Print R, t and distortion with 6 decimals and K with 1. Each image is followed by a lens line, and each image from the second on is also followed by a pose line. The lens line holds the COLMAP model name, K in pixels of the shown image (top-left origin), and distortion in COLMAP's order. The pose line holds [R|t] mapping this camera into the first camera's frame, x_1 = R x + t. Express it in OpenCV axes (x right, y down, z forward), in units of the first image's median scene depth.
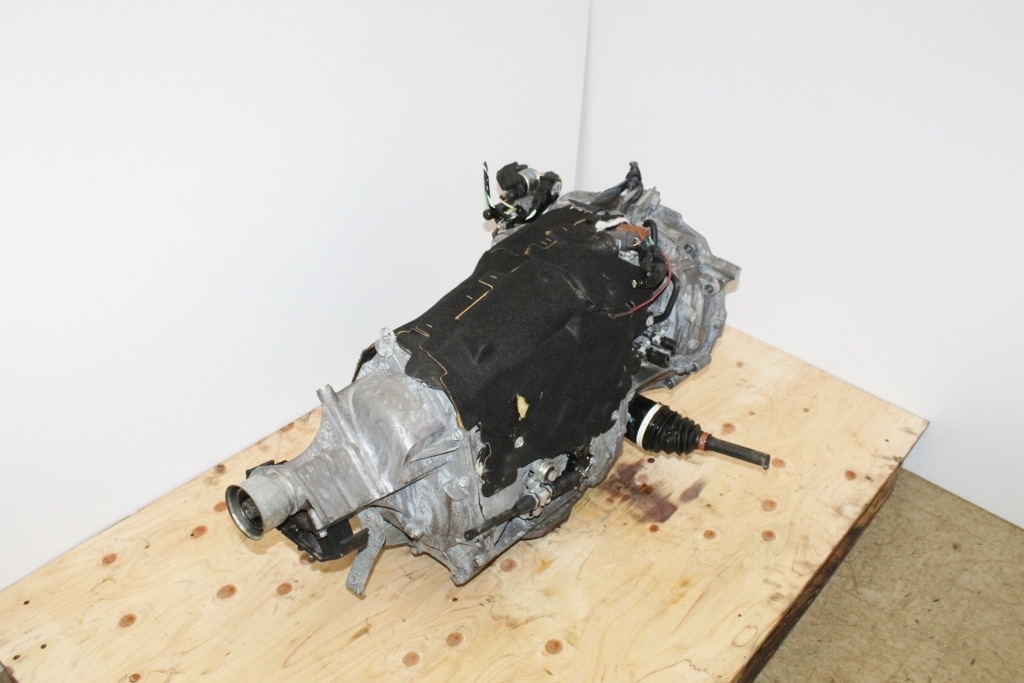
lens RADIAL K [[943.2, 0, 515.2], [0, 943.2, 340.4], [0, 0, 1]] dist [-0.154356, 0.148929]
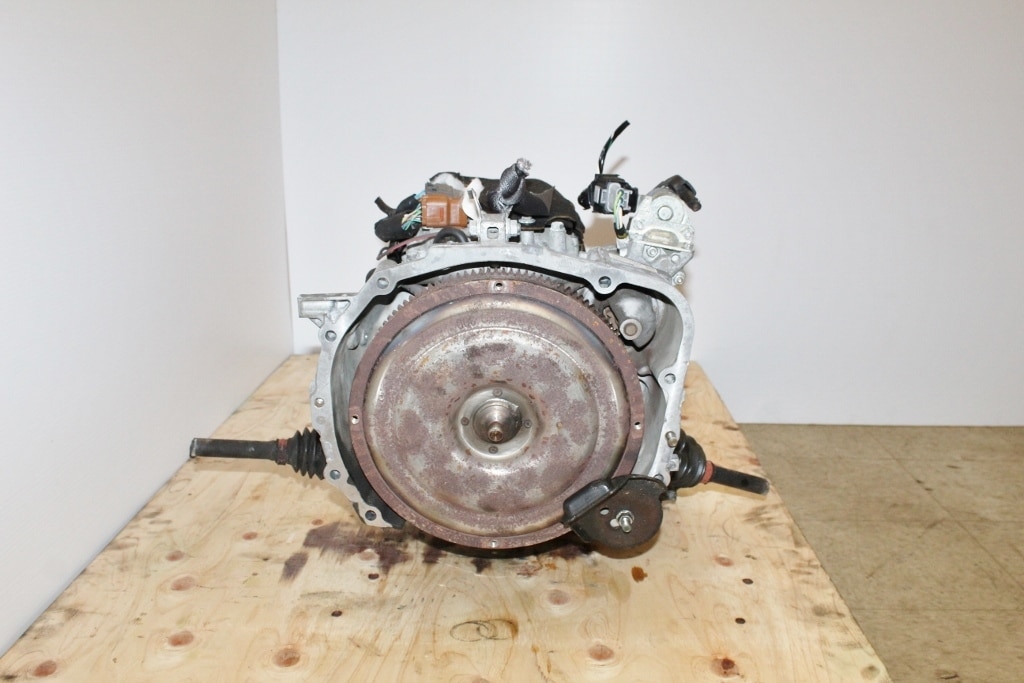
lens RADIAL K [[937.5, 0, 517.5], [0, 937.5, 344.9], [0, 0, 1]] dist [-0.153233, 0.145191]
pose [[-0.775684, 0.104513, -0.622407, 0.527754], [-0.394617, 0.689322, 0.607547, -0.488708], [0.492535, 0.716877, -0.493453, 1.453284]]
